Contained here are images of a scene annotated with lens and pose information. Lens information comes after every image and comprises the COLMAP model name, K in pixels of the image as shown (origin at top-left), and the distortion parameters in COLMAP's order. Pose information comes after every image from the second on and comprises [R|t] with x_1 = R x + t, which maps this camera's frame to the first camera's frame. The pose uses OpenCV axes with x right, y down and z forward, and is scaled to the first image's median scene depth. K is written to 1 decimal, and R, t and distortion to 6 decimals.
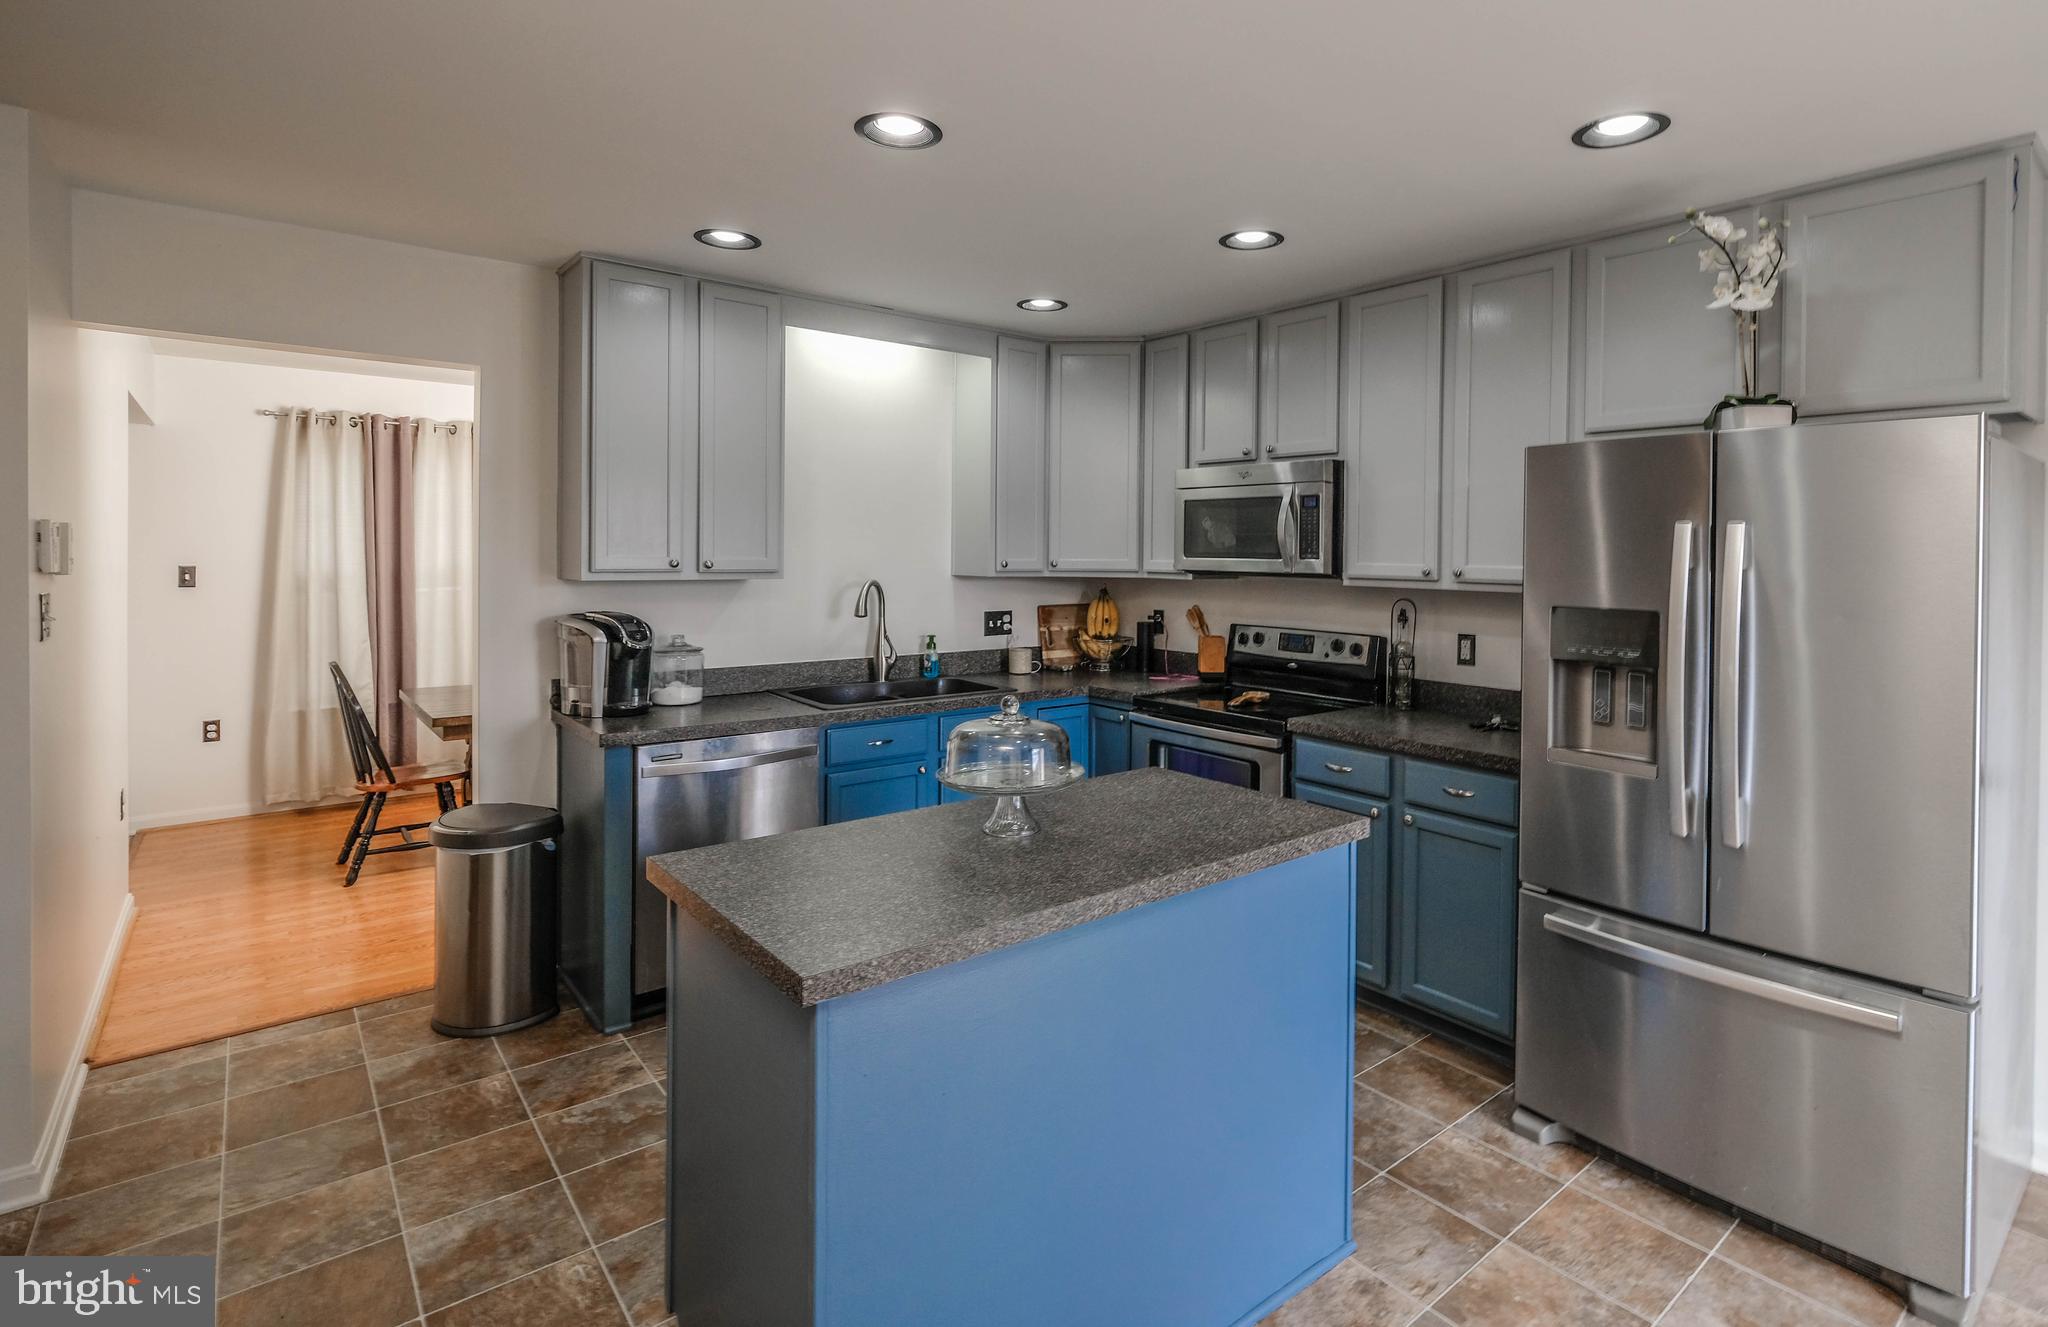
lens RADIAL K [[1045.6, 0, 1019.6], [0, 1045.6, 558.6], [0, 0, 1]] dist [-0.000913, -0.000082]
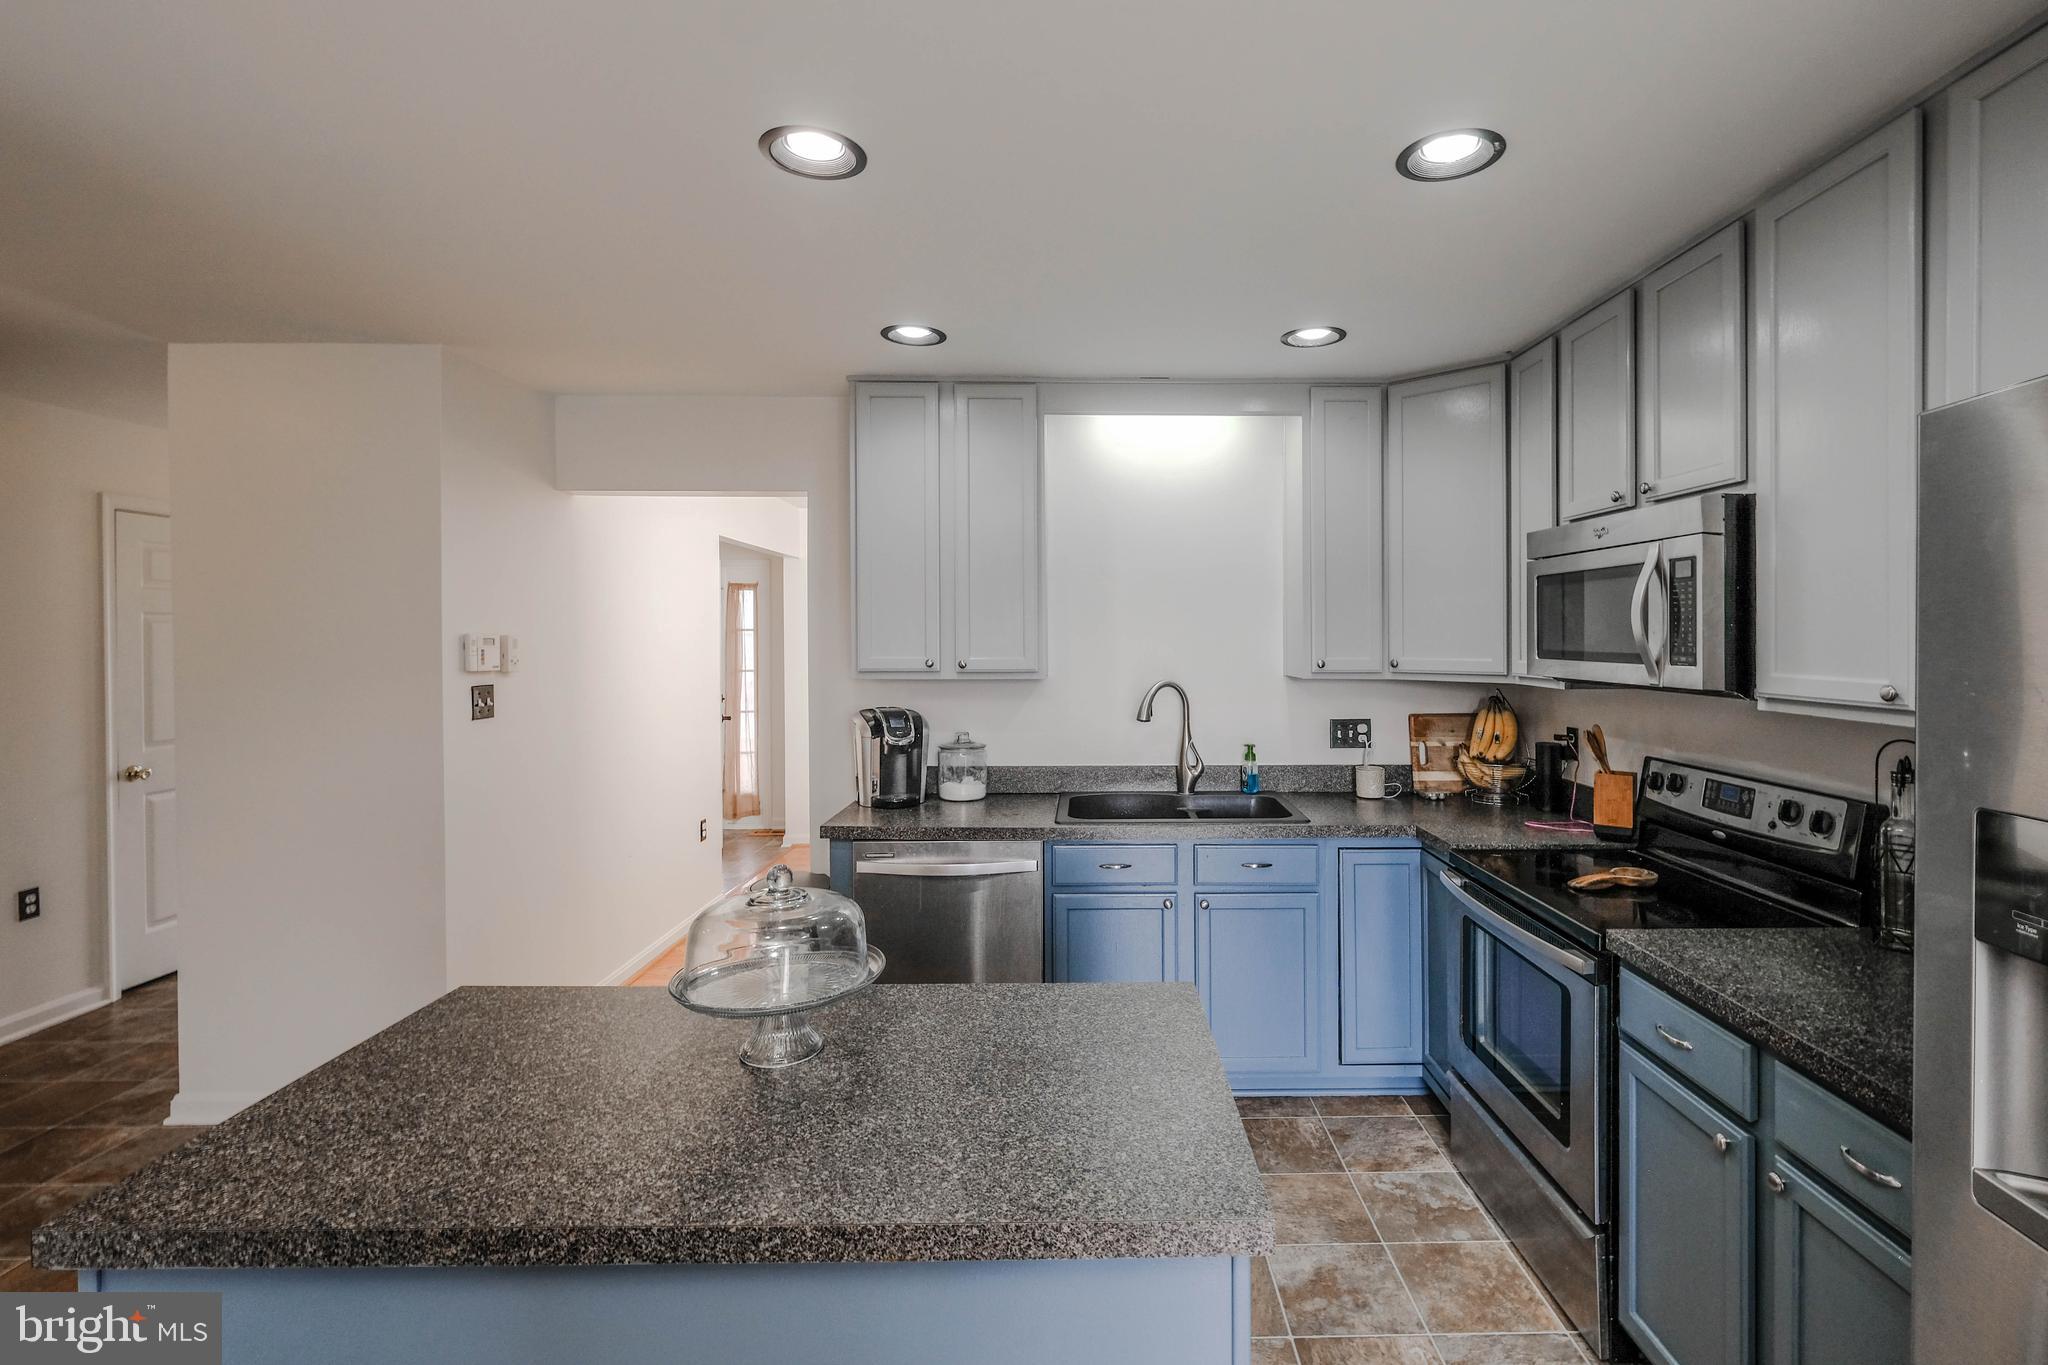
lens RADIAL K [[923.9, 0, 1037.0], [0, 923.9, 639.8], [0, 0, 1]] dist [0.002346, 0.000136]
pose [[0.785686, -0.007911, -0.618574, 0.280045], [0.005015, 0.999967, -0.006419, -0.010849], [0.618605, 0.001941, 0.785700, 0.317784]]
